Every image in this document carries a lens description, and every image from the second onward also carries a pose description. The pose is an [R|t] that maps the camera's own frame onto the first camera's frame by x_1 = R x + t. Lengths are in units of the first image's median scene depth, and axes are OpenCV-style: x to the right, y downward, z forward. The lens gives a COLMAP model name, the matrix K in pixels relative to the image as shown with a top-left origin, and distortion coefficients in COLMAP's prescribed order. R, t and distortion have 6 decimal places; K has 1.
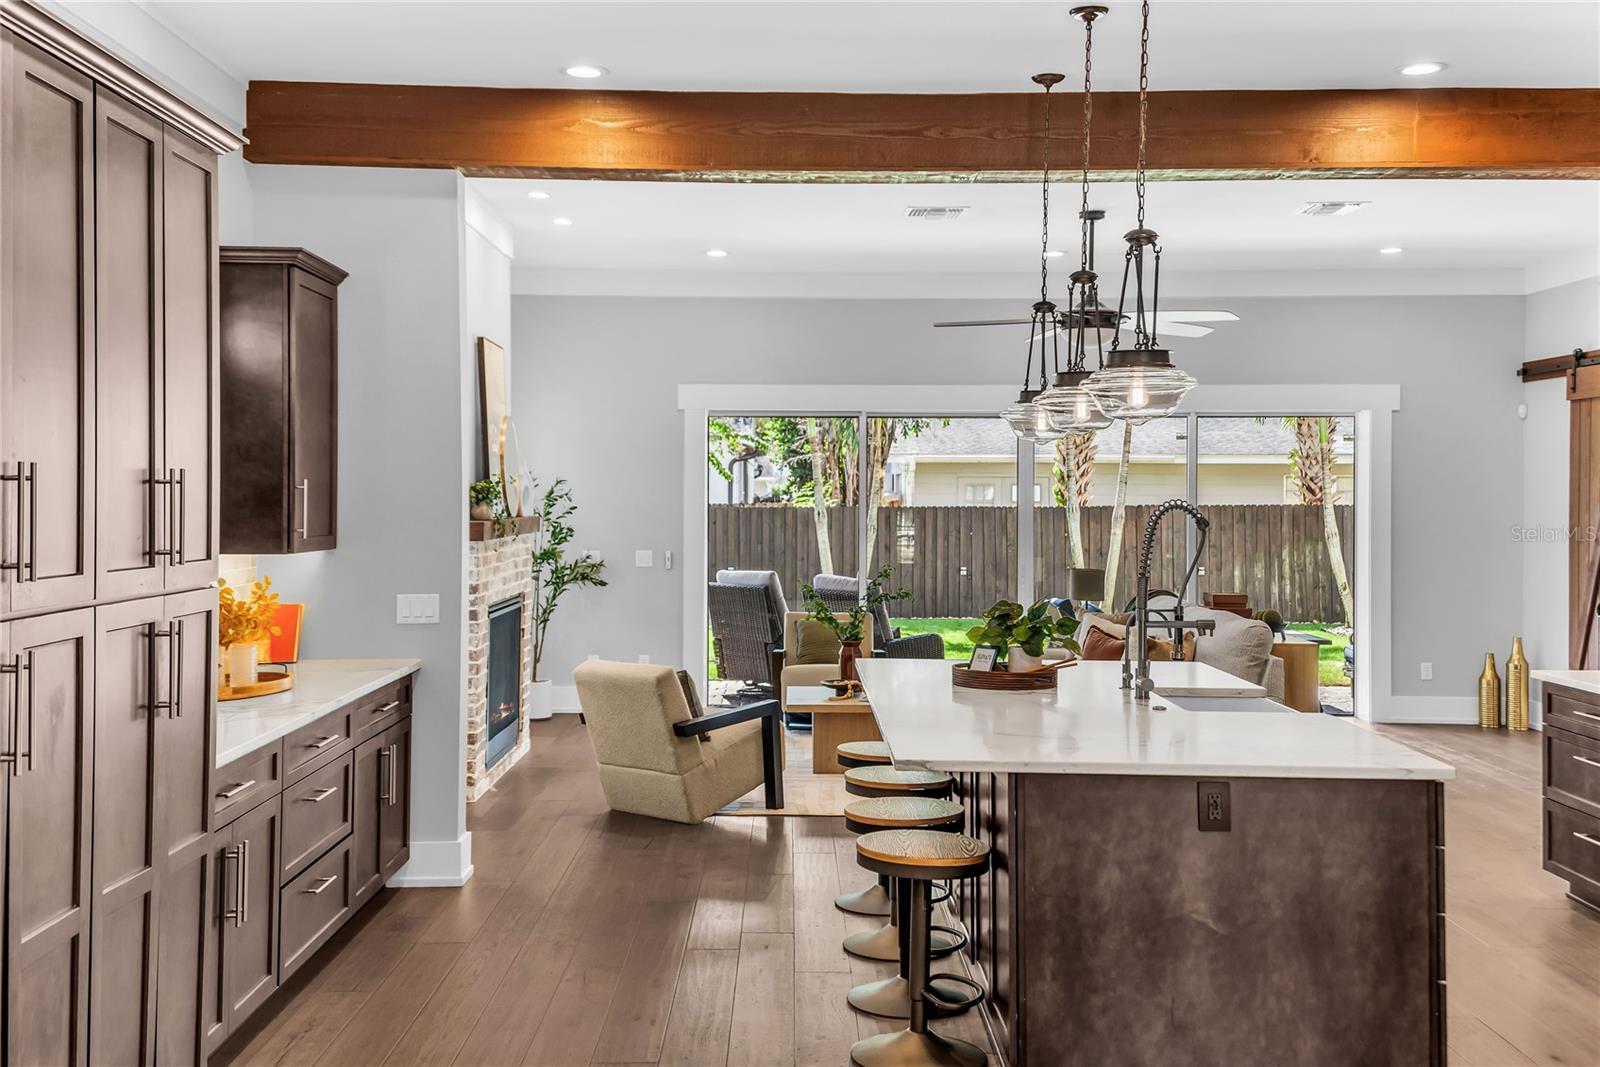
lens RADIAL K [[1701.8, 0, 795.7], [0, 1701.8, 506.4], [0, 0, 1]] dist [0.308622, -0.627345]
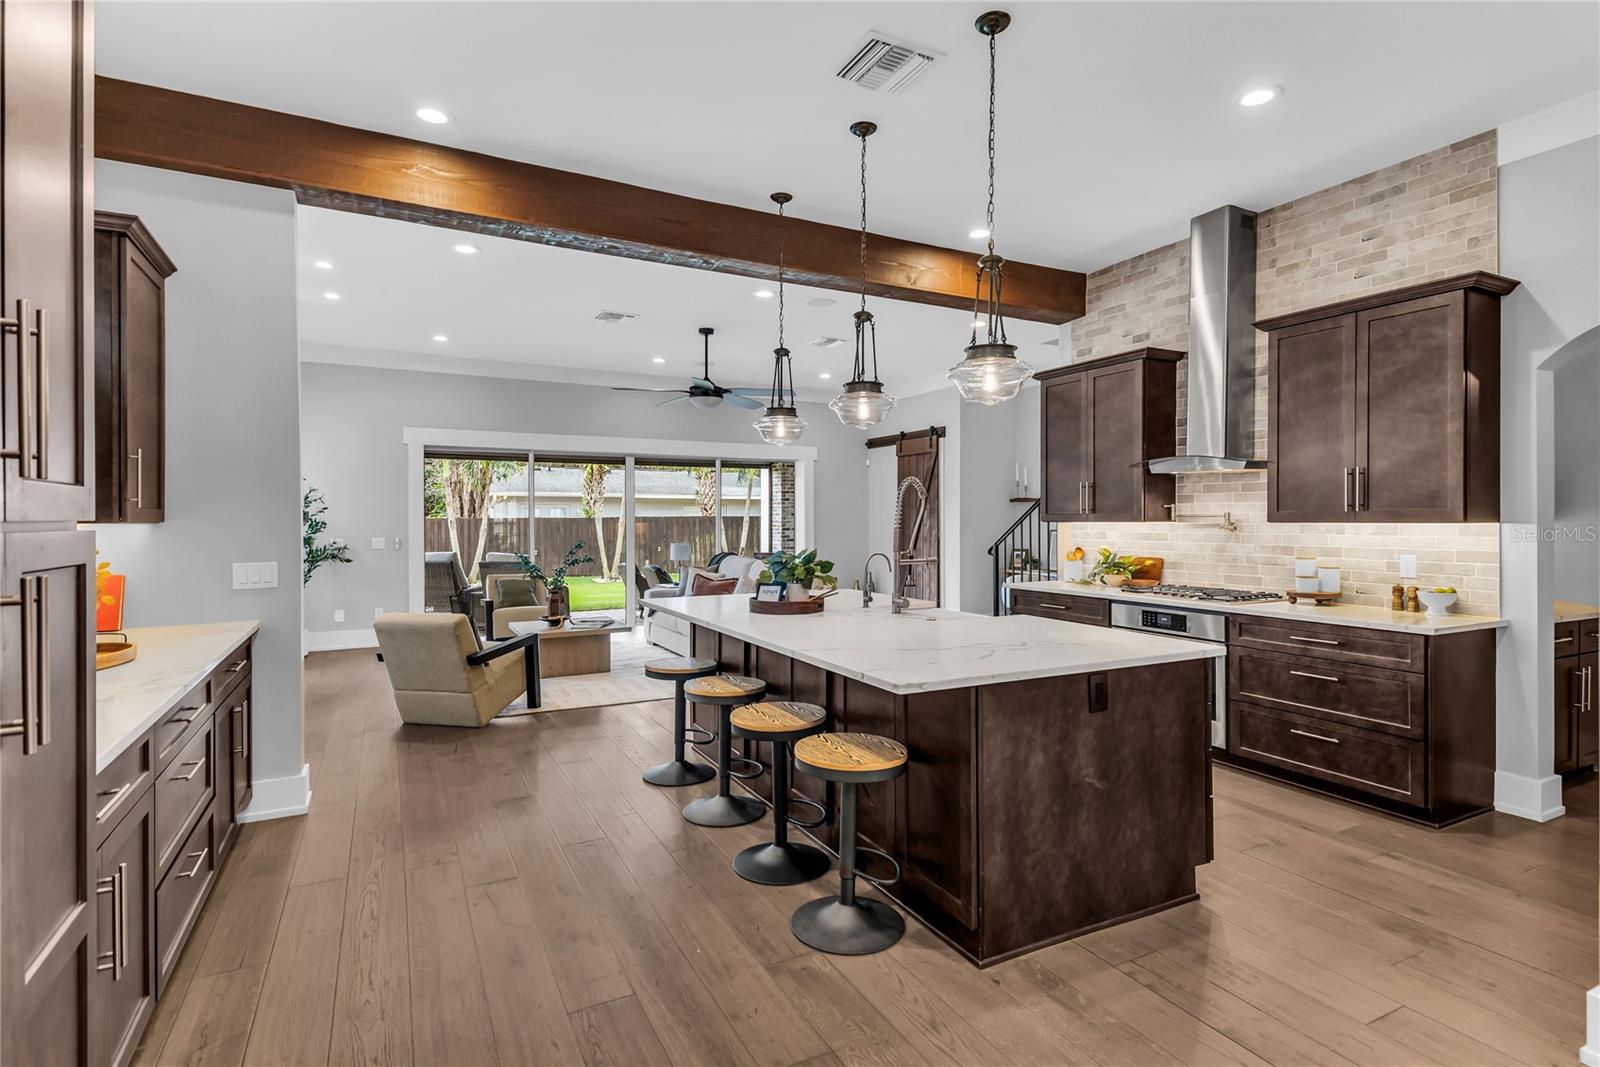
lens RADIAL K [[791.4, 0, 810.4], [0, 791.4, 524.4], [0, 0, 1]] dist [0.049234, -0.029951]
pose [[0.884721, -0.009211, 0.466029, -0.144414], [0.009253, 0.999955, 0.002197, 0.028619], [-0.466029, 0.002369, 0.884767, 0.372325]]
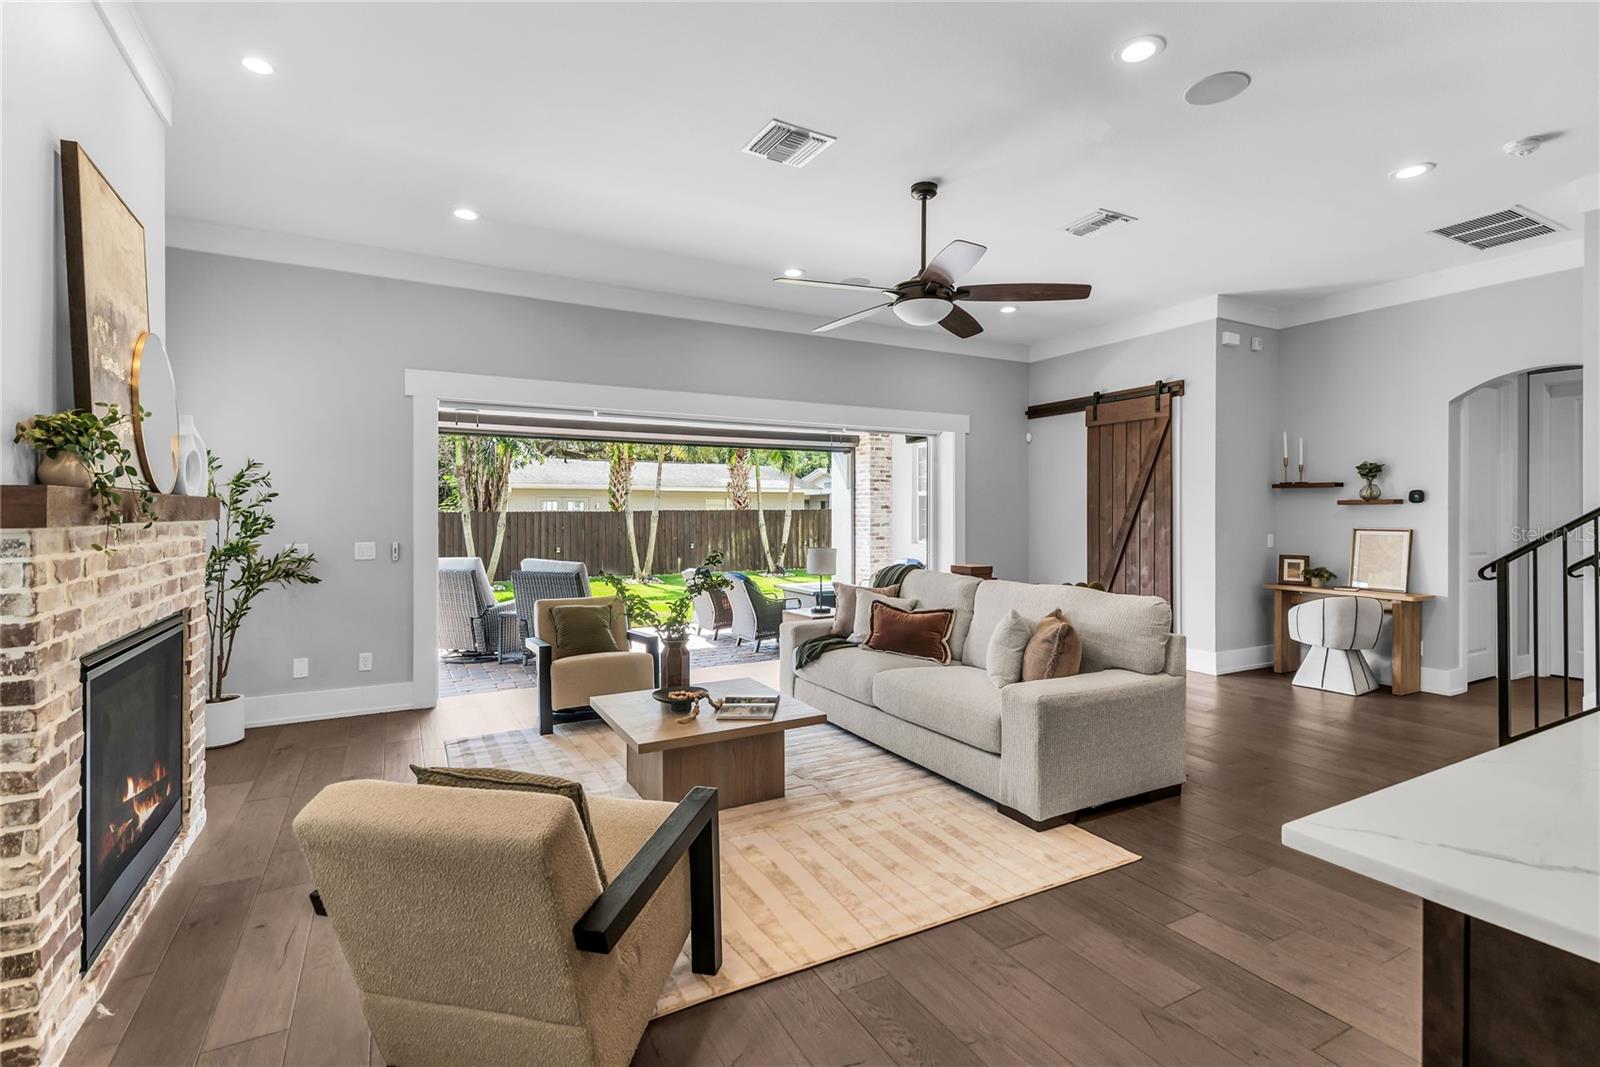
lens RADIAL K [[733.4, 0, 803.7], [0, 733.4, 517.1], [0, 0, 1]] dist [0.042200, -0.022009]
pose [[0.877923, -0.008253, 0.478731, -0.129216], [0.008621, 0.999962, 0.001429, 0.024059], [-0.478725, 0.002873, 0.877960, 0.934855]]
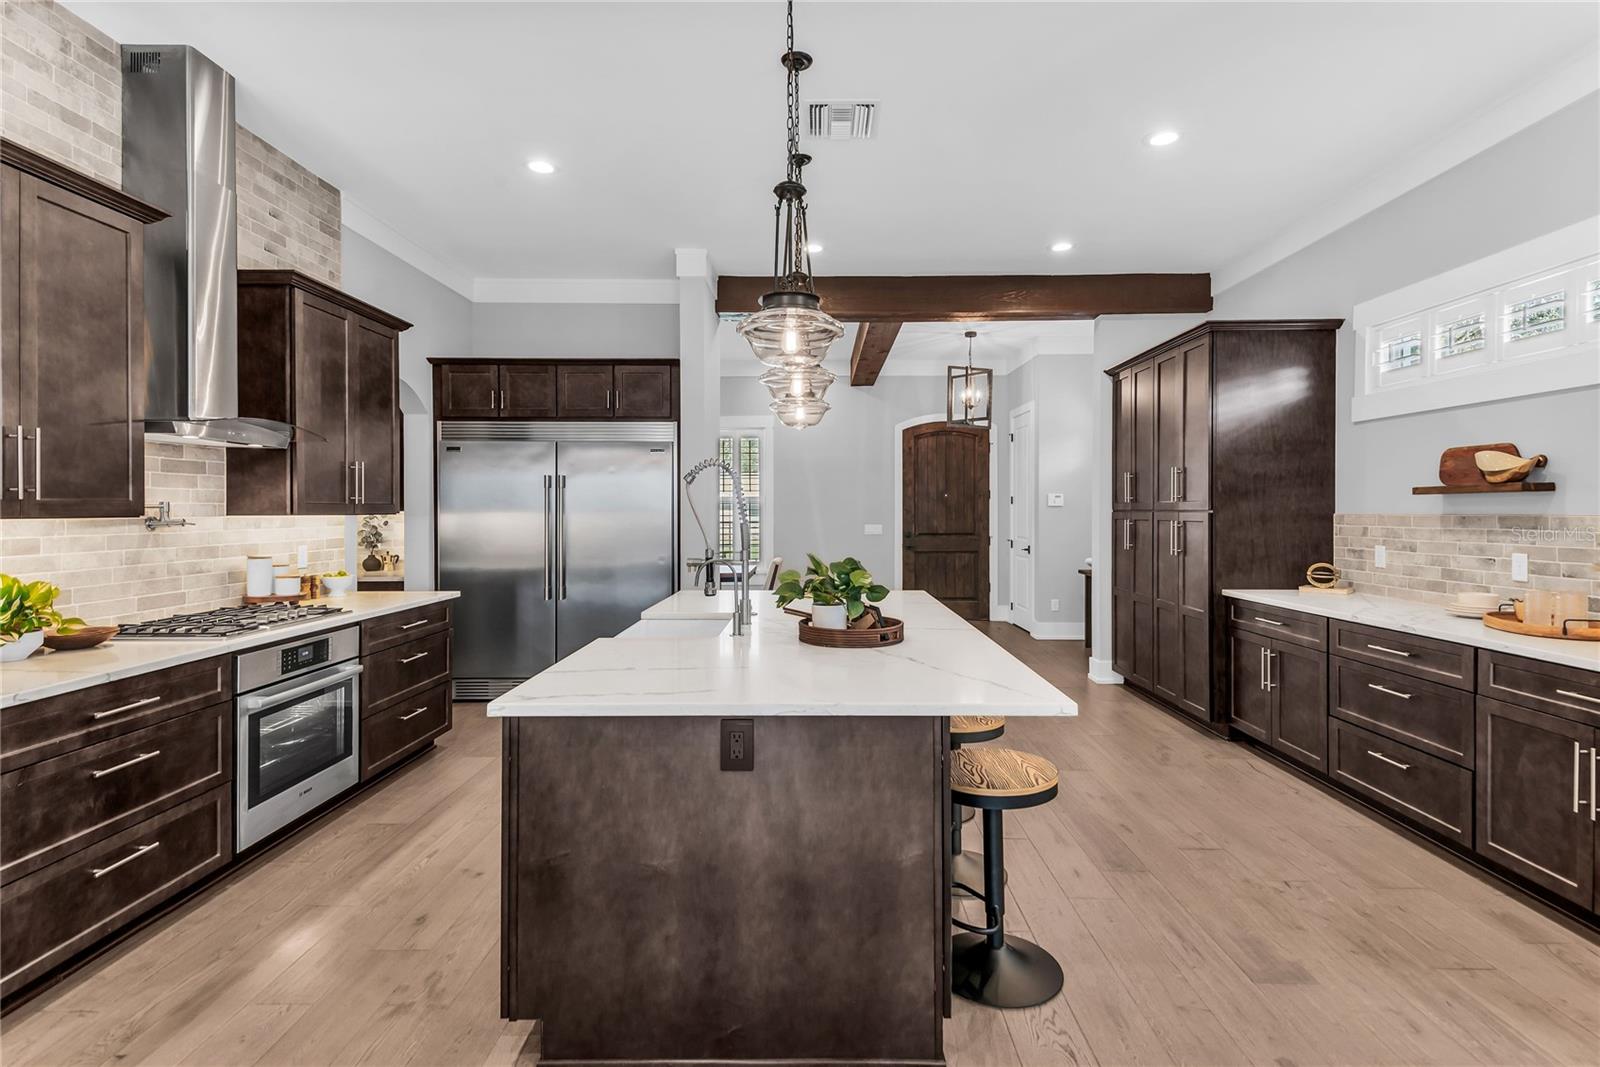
lens RADIAL K [[791.4, 0, 810.4], [0, 791.4, 524.4], [0, 0, 1]] dist [0.049234, -0.029951]
pose [[-0.999906, -0.004305, 0.013043, 0.129793], [-0.003981, 0.999685, 0.024763, 0.022929], [-0.013145, 0.024709, -0.999608, 1.316870]]
